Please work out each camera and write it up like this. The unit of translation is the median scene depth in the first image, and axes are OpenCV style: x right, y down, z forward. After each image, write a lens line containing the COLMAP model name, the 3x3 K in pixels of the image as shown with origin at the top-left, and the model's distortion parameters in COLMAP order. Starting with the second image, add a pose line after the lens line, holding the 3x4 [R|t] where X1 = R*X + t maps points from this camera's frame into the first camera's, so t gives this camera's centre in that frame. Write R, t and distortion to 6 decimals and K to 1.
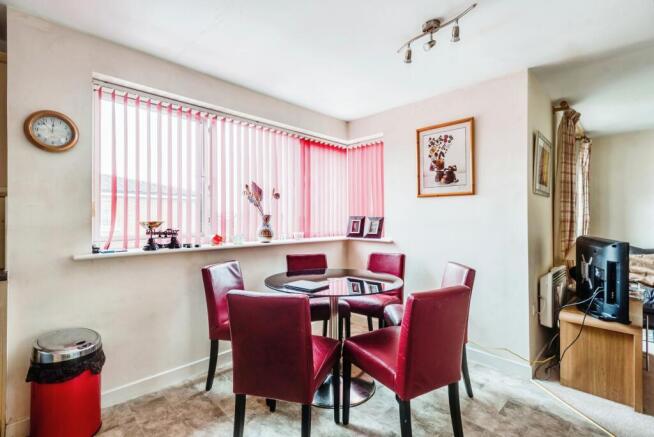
lens RADIAL K [[301.1, 0, 325.9], [0, 301.1, 216.3], [0, 0, 1]] dist [0.011735, -0.000085]
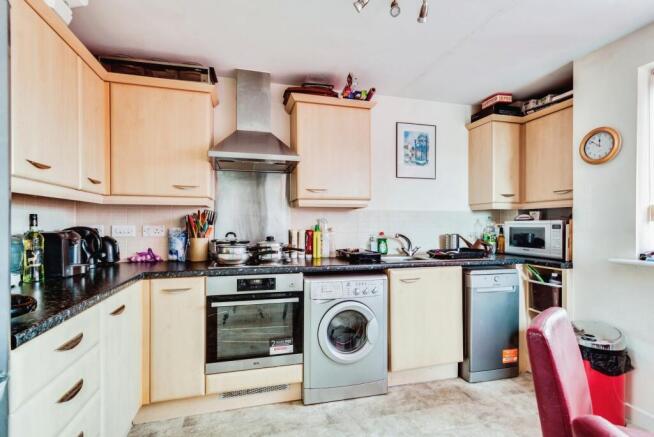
lens RADIAL K [[301.1, 0, 325.2], [0, 301.1, 227.6], [0, 0, 1]] dist [0.011735, -0.000085]
pose [[-0.487054, 0.015088, -0.873242, 0.470210], [0.004997, 0.999883, 0.014489, 0.002823], [0.873358, 0.002694, -0.487072, 0.531707]]
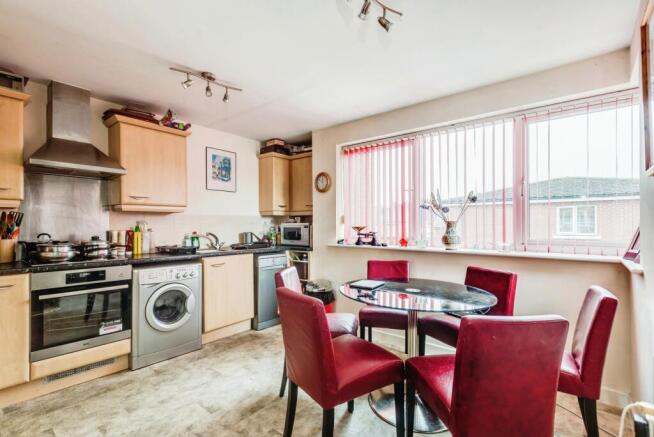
lens RADIAL K [[328.4, 0, 327.2], [0, 328.4, 224.3], [0, 0, 1]] dist [0.009874, -0.001592]
pose [[0.101703, 0.000954, -0.994814, 1.047440], [0.004697, 0.999988, 0.001439, 0.002434], [0.994804, -0.004819, 0.101698, 0.643661]]
